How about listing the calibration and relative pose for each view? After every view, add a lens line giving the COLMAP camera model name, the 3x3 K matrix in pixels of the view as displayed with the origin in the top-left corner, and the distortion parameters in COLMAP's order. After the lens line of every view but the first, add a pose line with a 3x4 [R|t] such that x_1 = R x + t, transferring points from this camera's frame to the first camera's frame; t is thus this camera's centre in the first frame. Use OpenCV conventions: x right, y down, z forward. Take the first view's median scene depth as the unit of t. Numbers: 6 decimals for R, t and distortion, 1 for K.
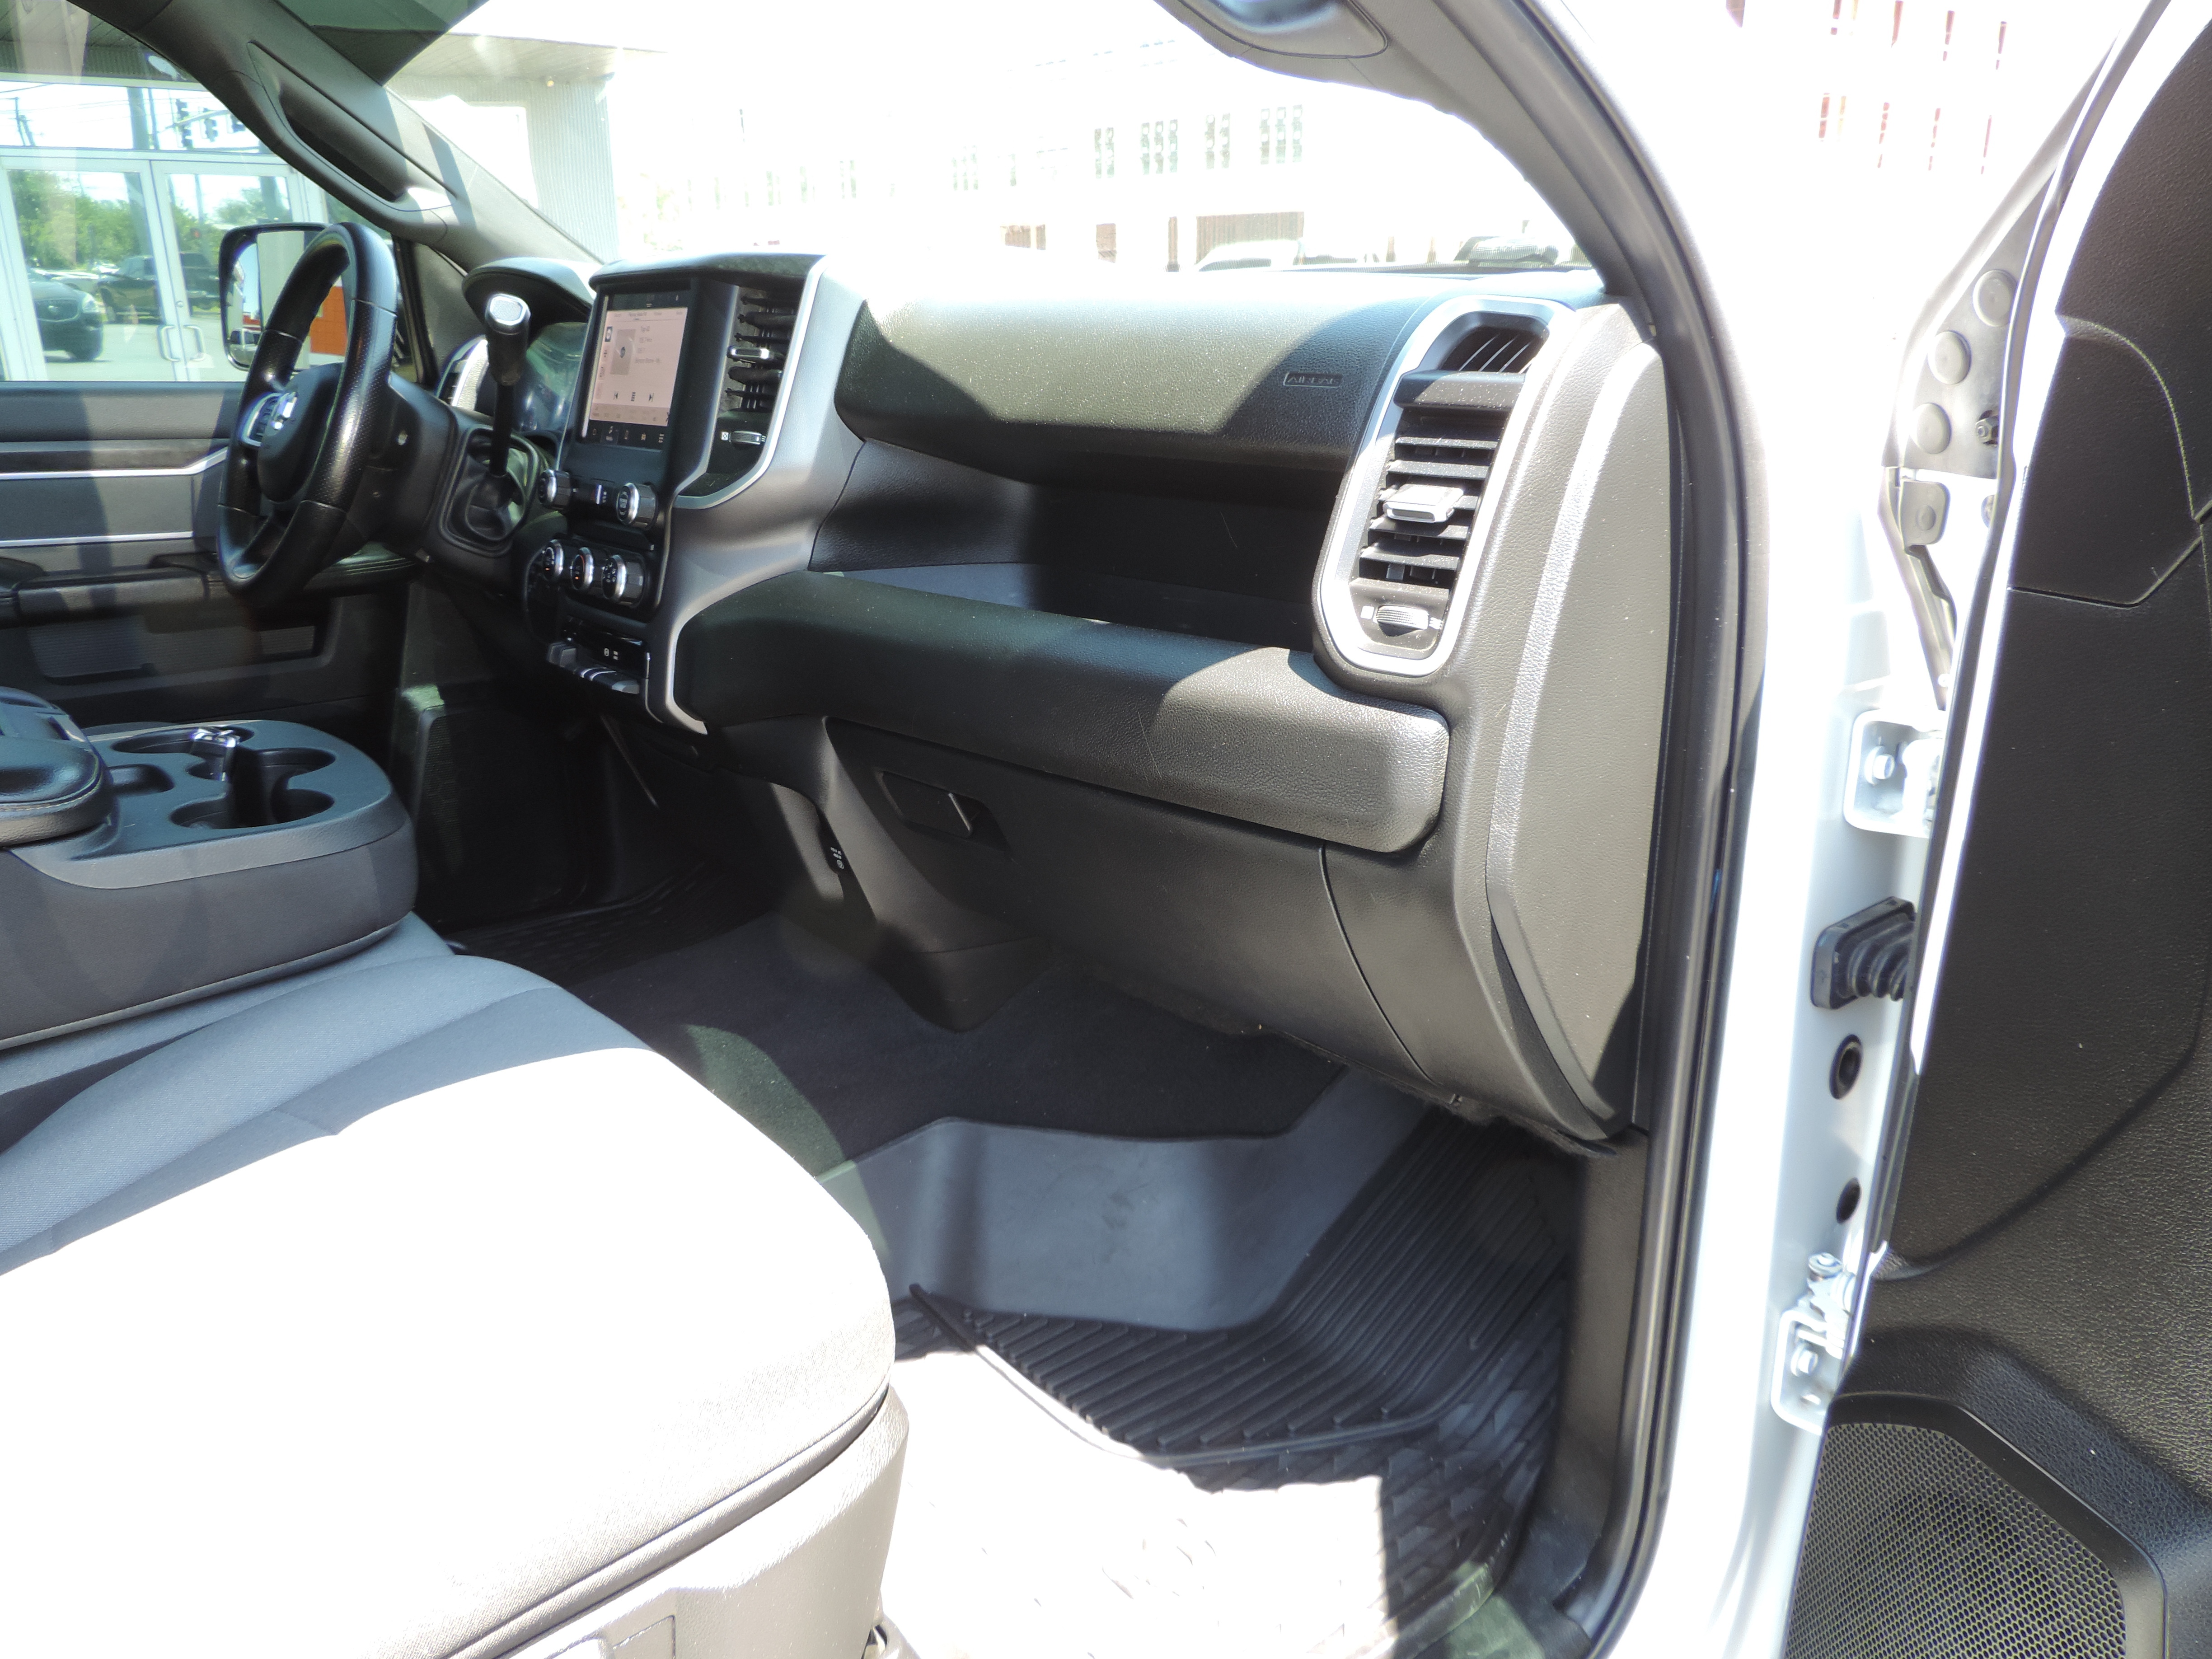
lens RADIAL K [[1528.0, 0, 1106.0], [0, 1528.0, 829.5], [0, 0, 1]] dist [-0.046878, 0.040663]
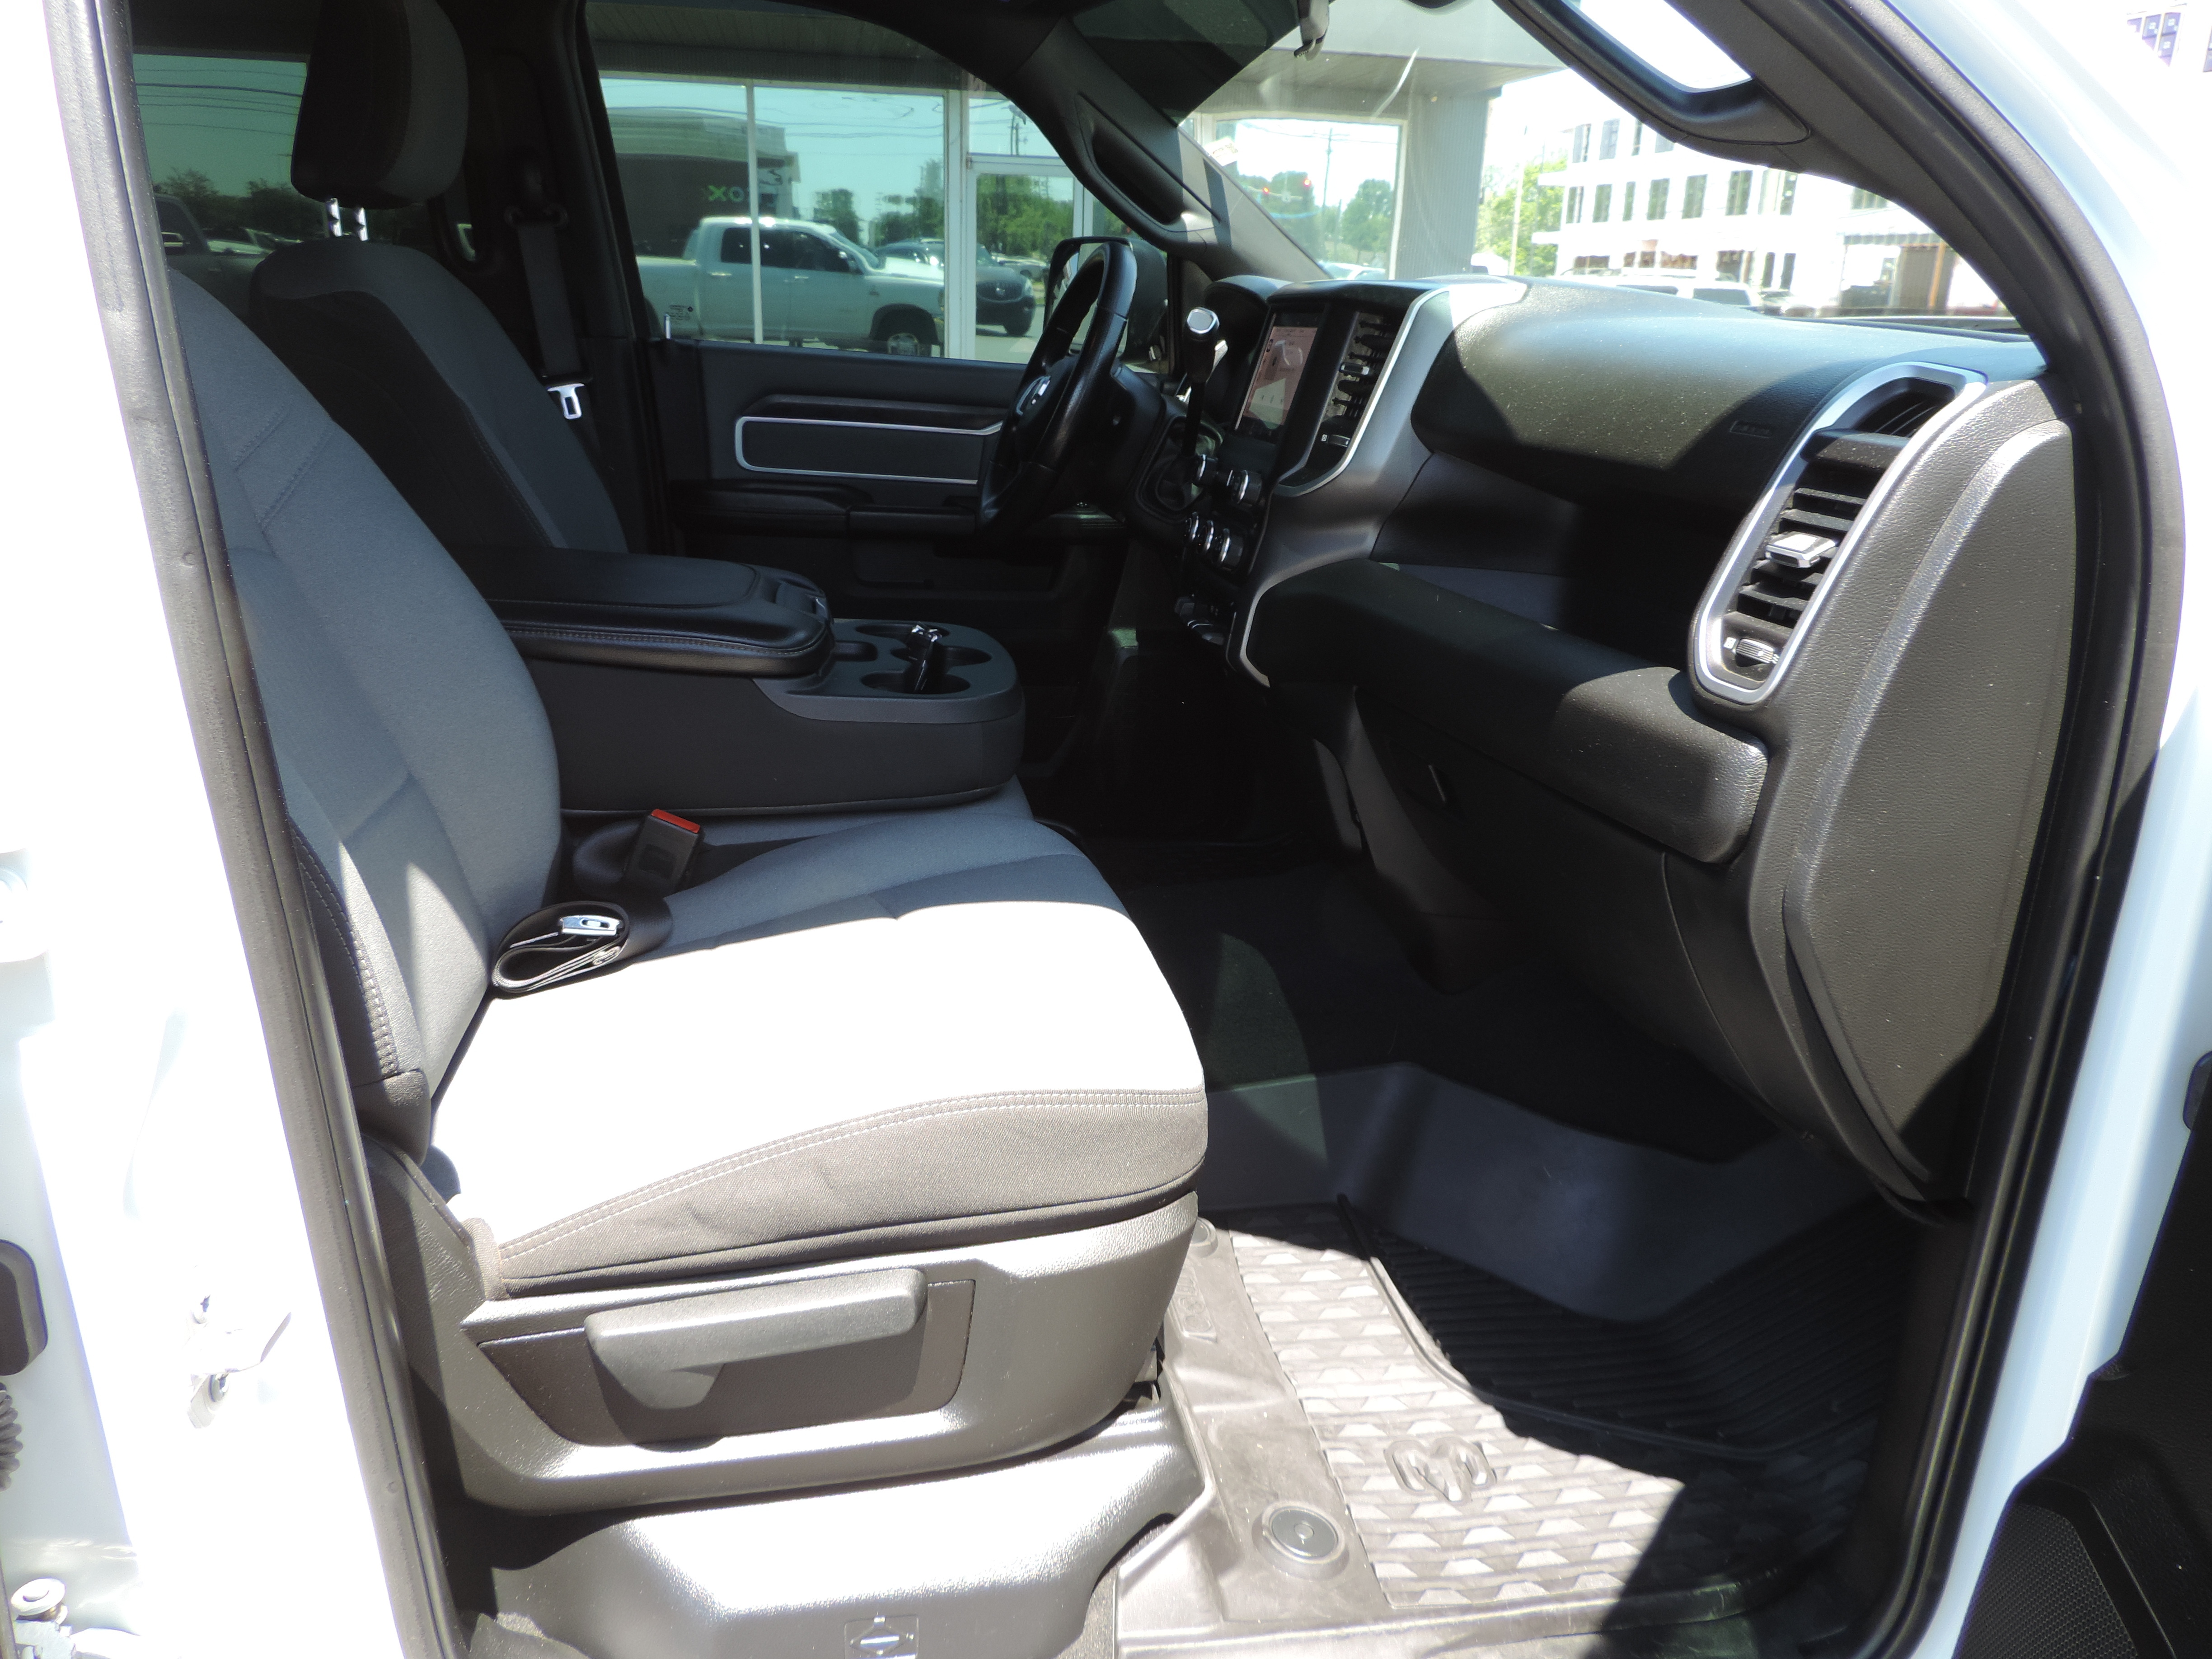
lens RADIAL K [[1528.3, 0, 1106.0], [0, 1528.3, 829.5], [0, 0, 1]] dist [-0.050699, -0.000086]
pose [[0.867331, 0.193820, -0.458444, 0.219908], [-0.195375, 0.979715, 0.044571, 0.019797], [0.457784, 0.050911, 0.887605, -0.115170]]
